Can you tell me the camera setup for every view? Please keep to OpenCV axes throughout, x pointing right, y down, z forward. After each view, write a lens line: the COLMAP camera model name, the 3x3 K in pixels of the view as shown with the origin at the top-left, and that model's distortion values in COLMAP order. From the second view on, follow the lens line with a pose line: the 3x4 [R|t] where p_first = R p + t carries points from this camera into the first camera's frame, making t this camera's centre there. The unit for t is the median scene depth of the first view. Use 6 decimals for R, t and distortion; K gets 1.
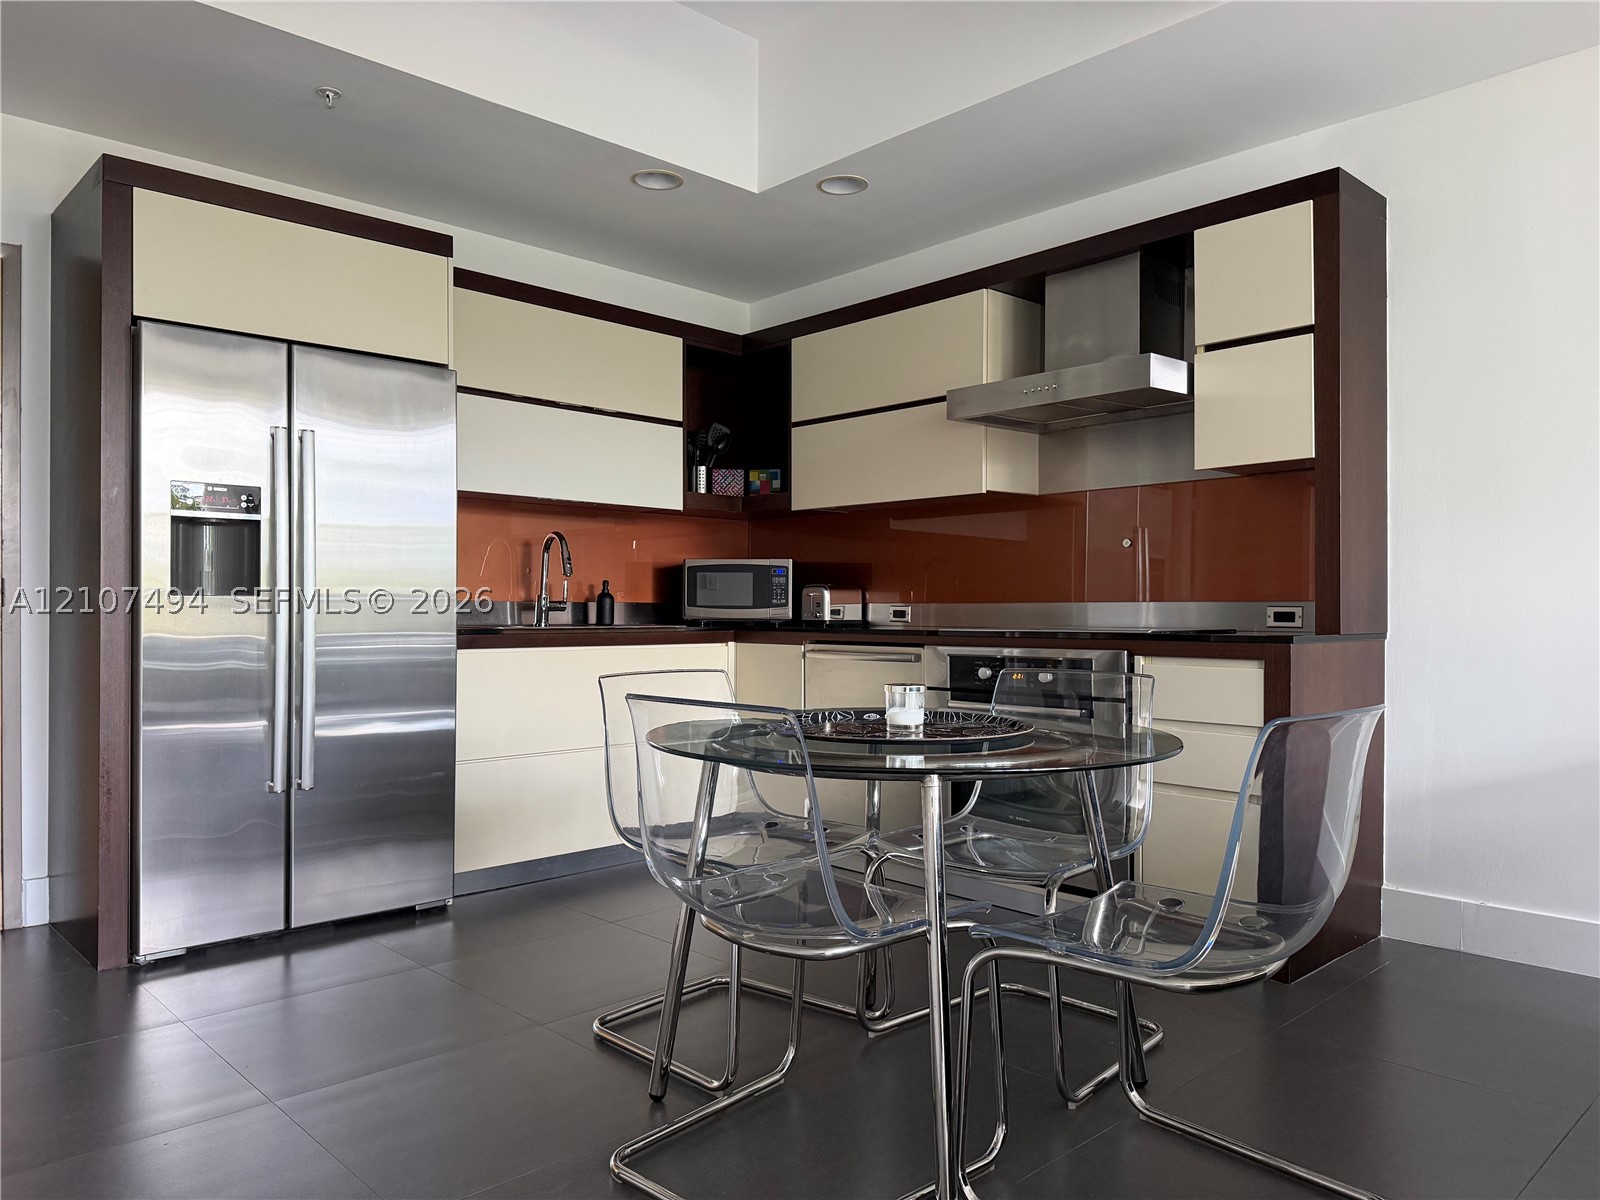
lens RADIAL K [[1115.2, 0, 802.7], [0, 1115.2, 591.0], [0, 0, 1]] dist [0.051328, -0.034829]
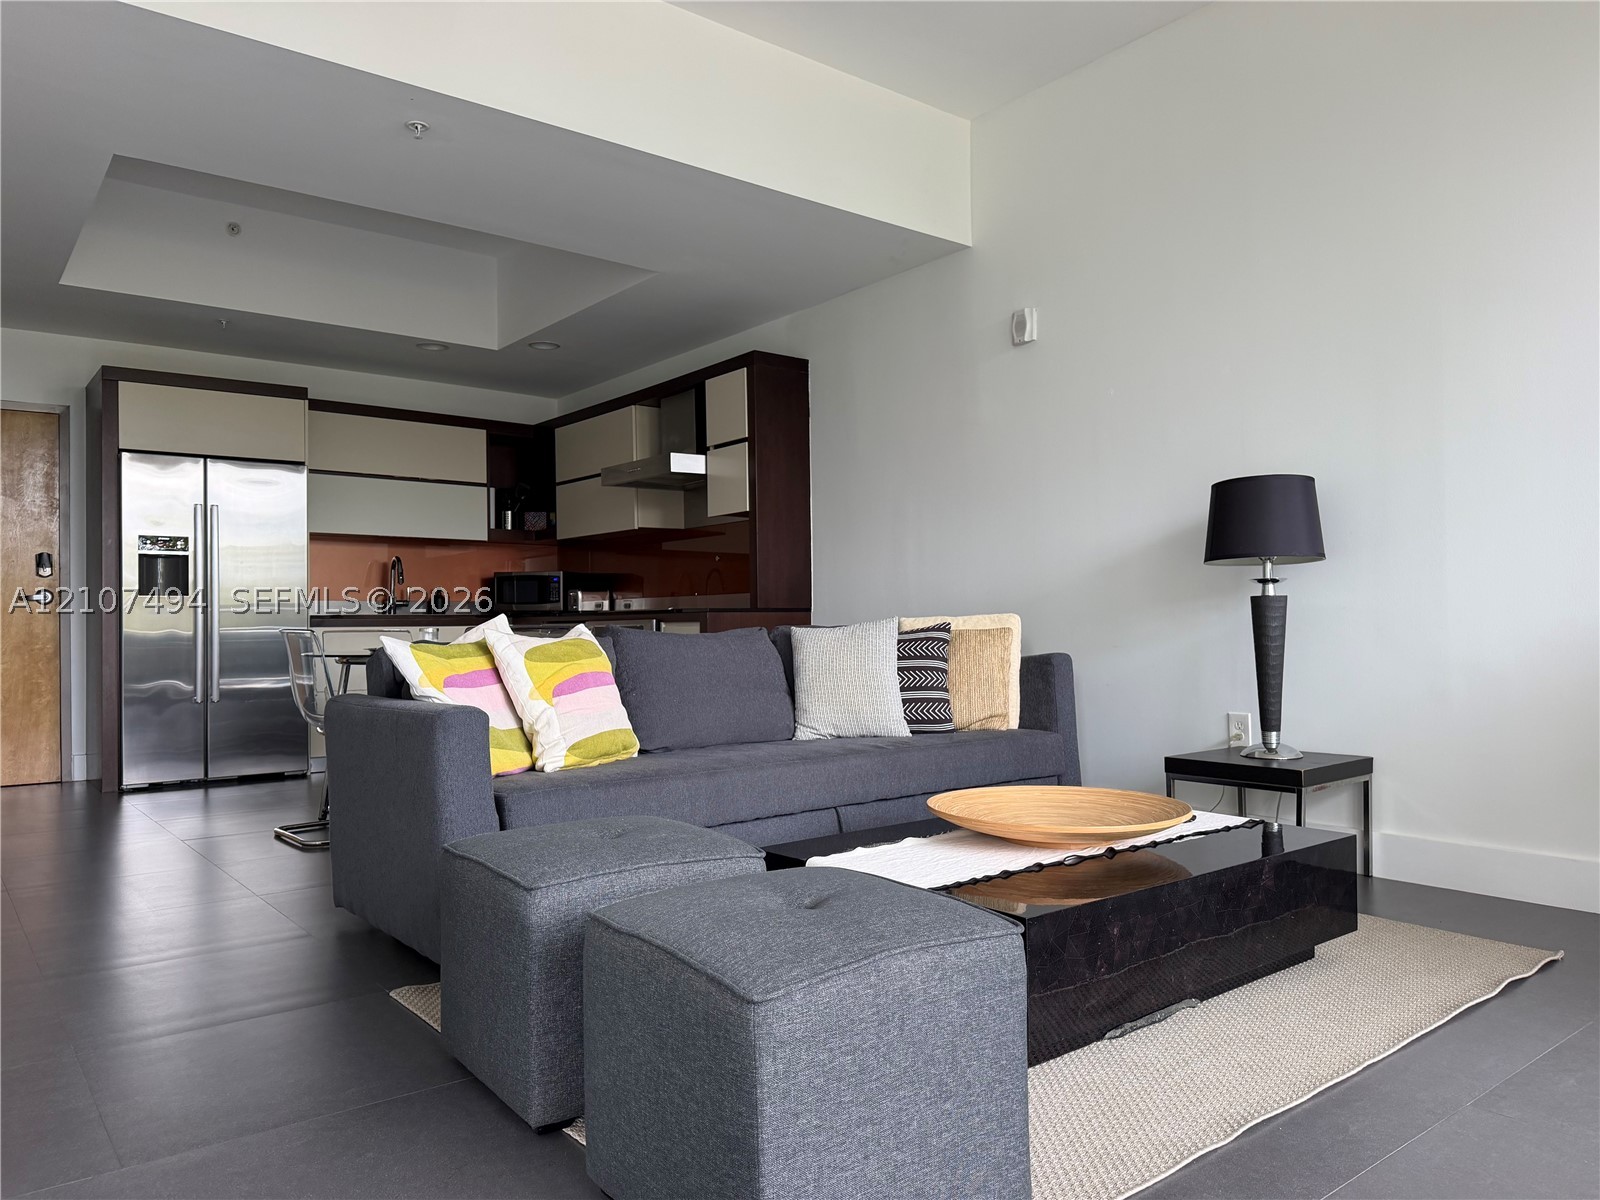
lens RADIAL K [[1135.6, 0, 800.0], [0, 1135.6, 600.0], [0, 0, 1]] dist [0.044941, -0.003297]
pose [[0.996284, -0.013755, -0.085021, 0.588942], [0.013495, 0.999902, -0.003625, 0.027651], [0.085063, 0.002464, 0.996373, -0.691712]]
